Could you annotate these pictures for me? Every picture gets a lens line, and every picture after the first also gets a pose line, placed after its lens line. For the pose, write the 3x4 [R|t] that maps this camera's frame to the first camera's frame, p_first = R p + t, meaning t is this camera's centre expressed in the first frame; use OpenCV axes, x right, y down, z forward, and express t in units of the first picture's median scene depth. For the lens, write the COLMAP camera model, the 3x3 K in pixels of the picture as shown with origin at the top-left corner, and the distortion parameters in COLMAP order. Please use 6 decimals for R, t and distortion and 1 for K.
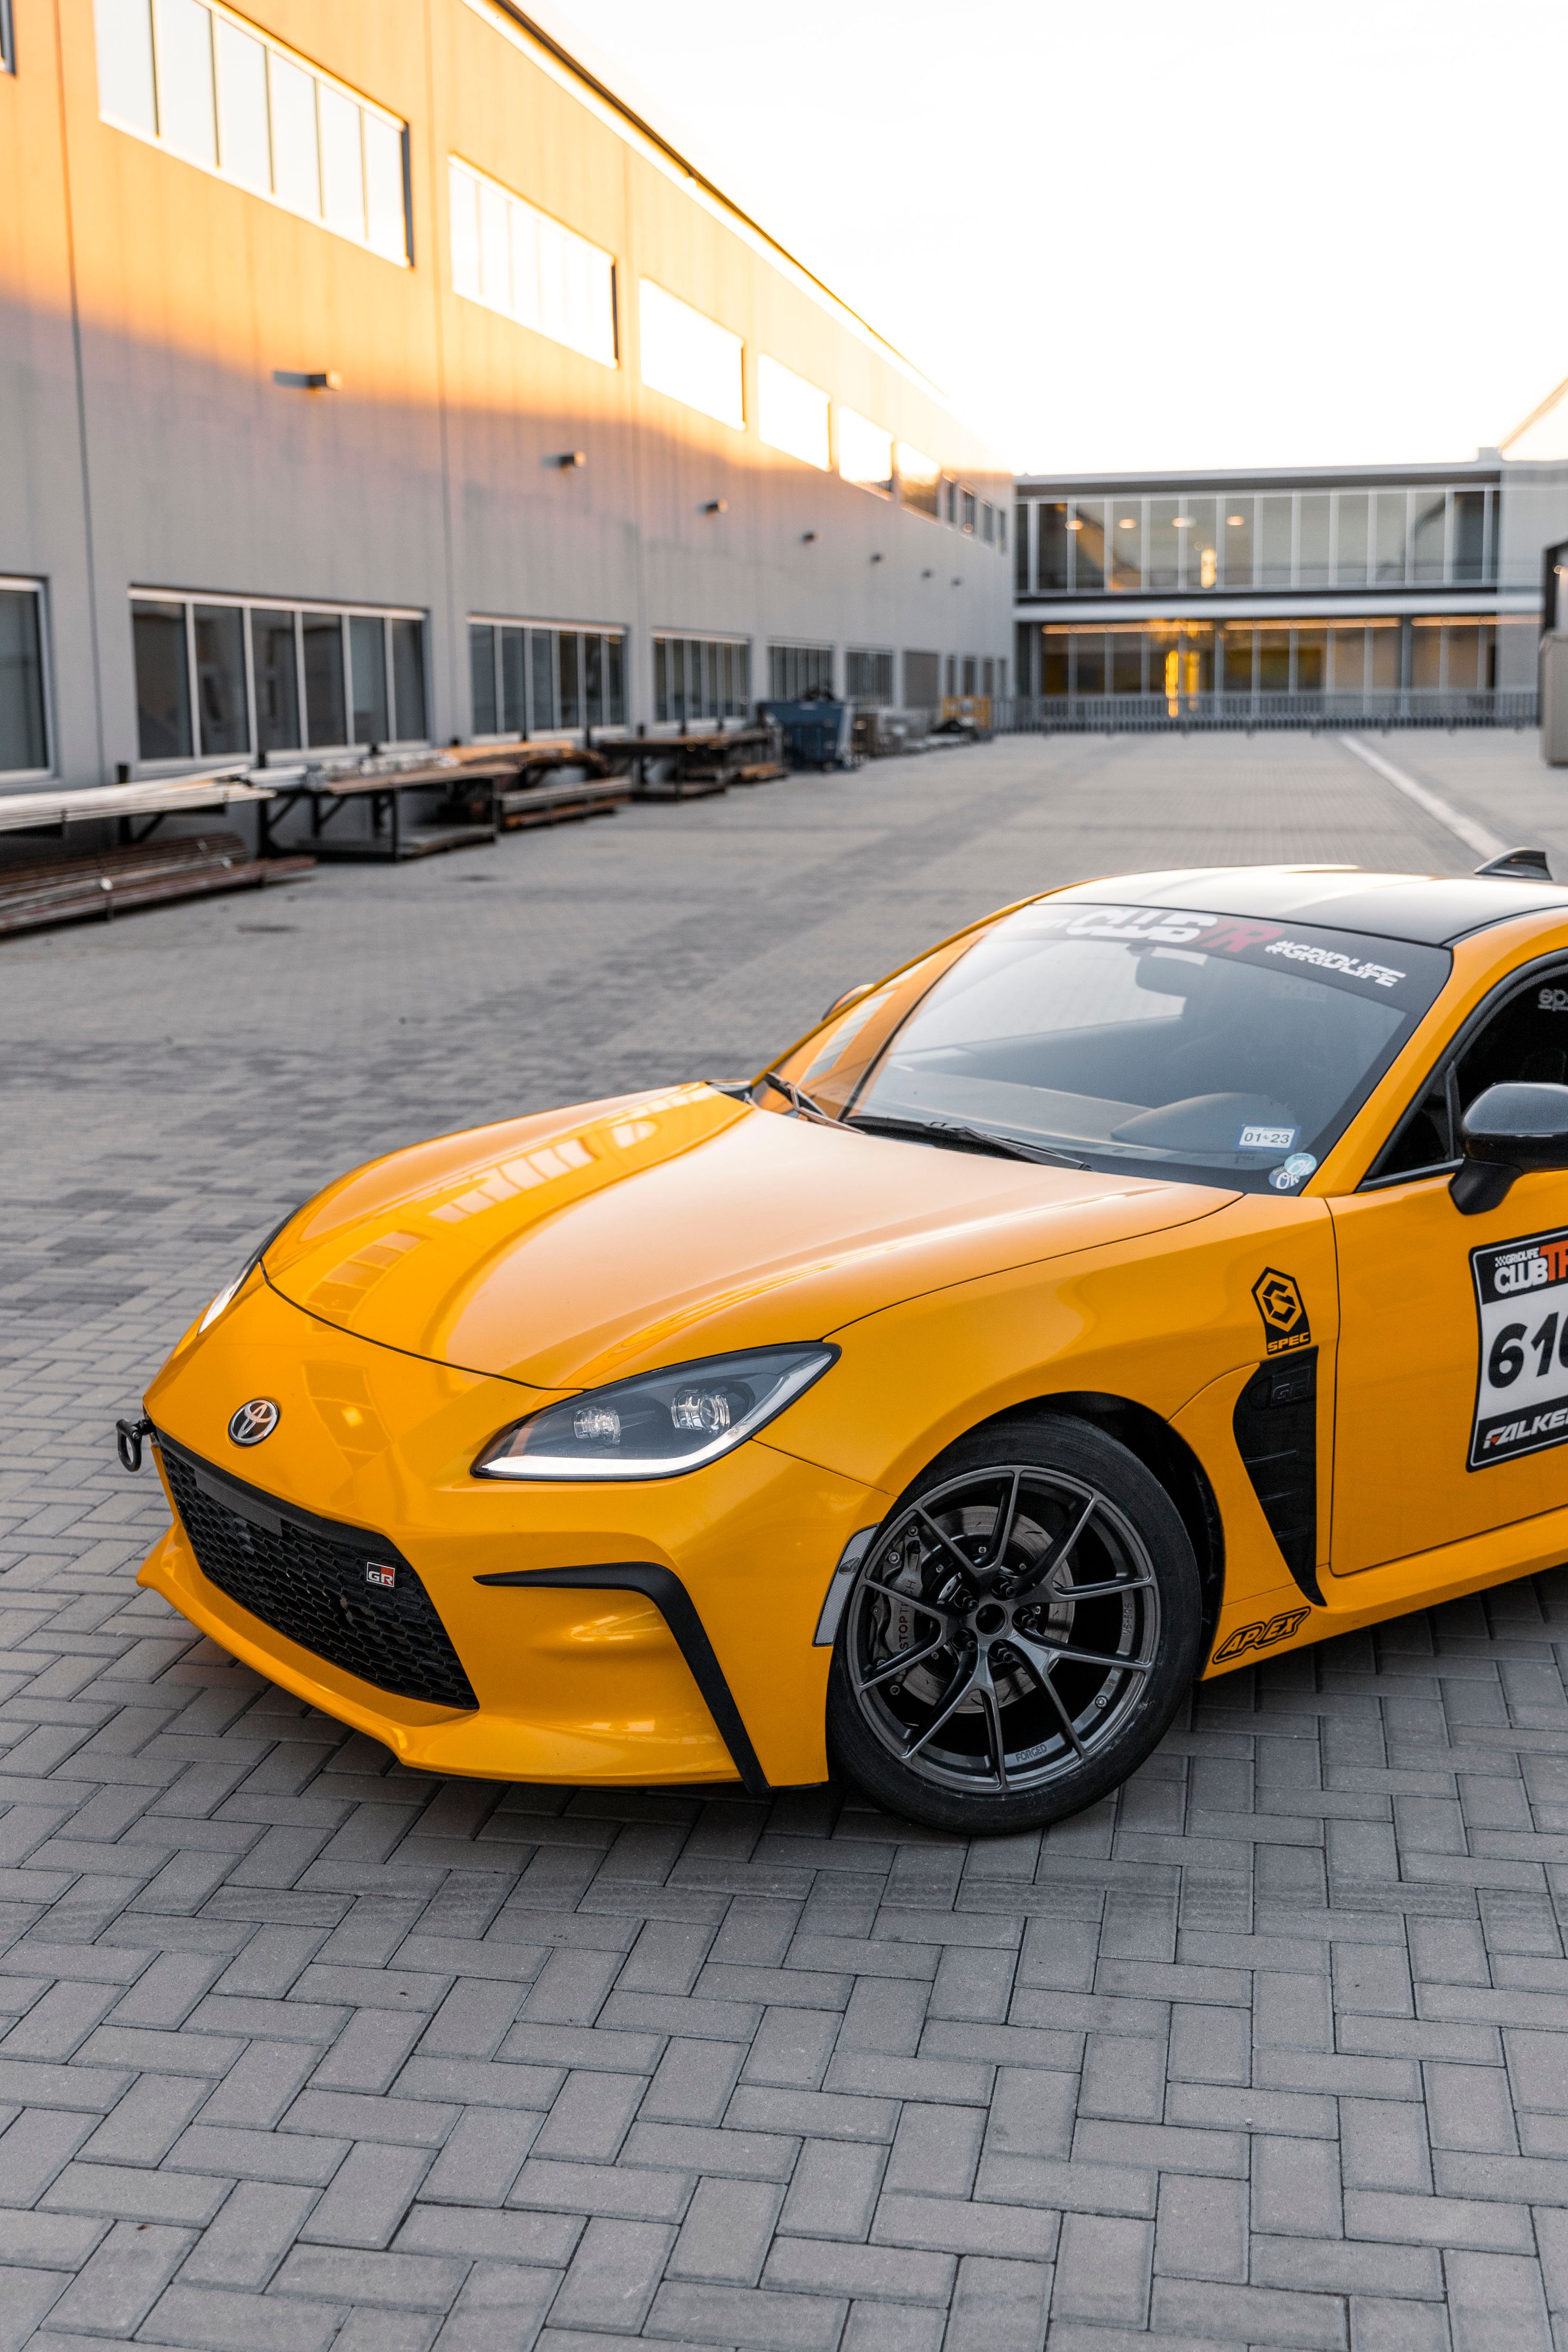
lens RADIAL K [[2697.6, 0, 784.0], [0, 2697.6, 1176.0], [0, 0, 1]] dist [-0.003240, 0.020088]
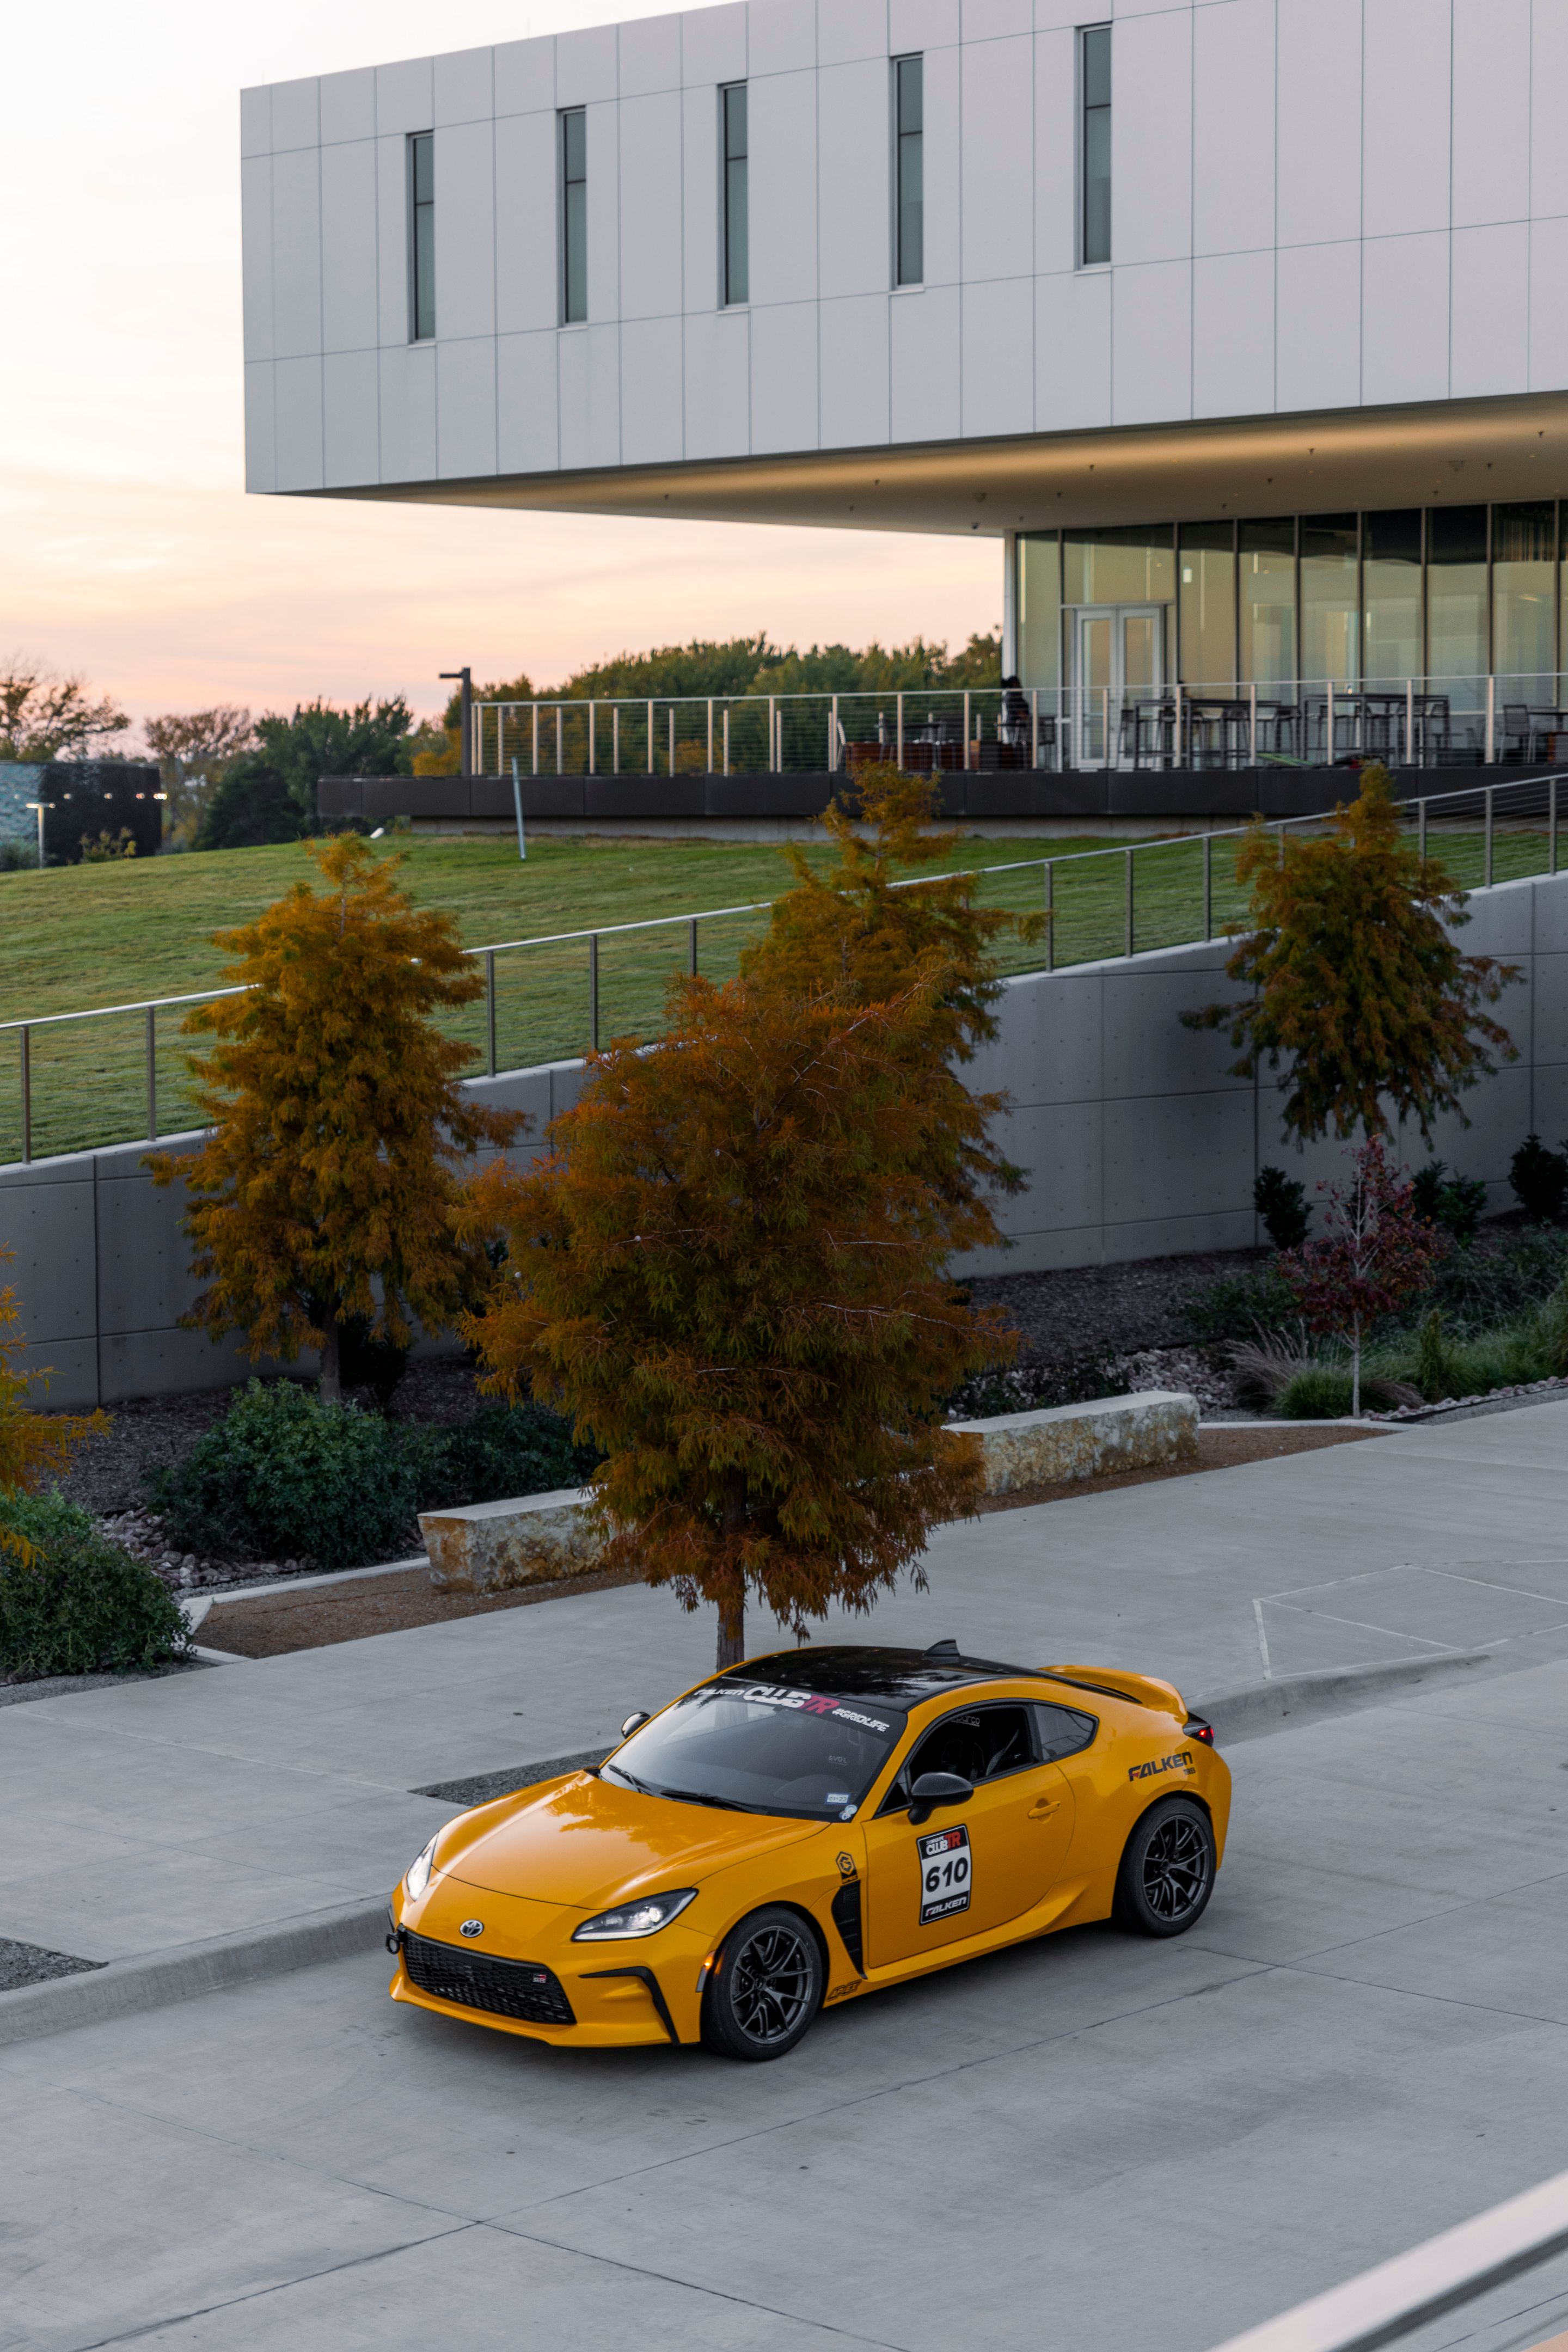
lens RADIAL K [[4553.7, 0, 809.5], [0, 4553.7, 1180.0], [0, 0, 1]] dist [-0.011623, -0.087838]
pose [[0.981644, -0.022637, 0.189373, -0.657417], [0.038821, 0.995860, -0.082196, -0.246357], [-0.186728, 0.088039, 0.978459, -3.300480]]
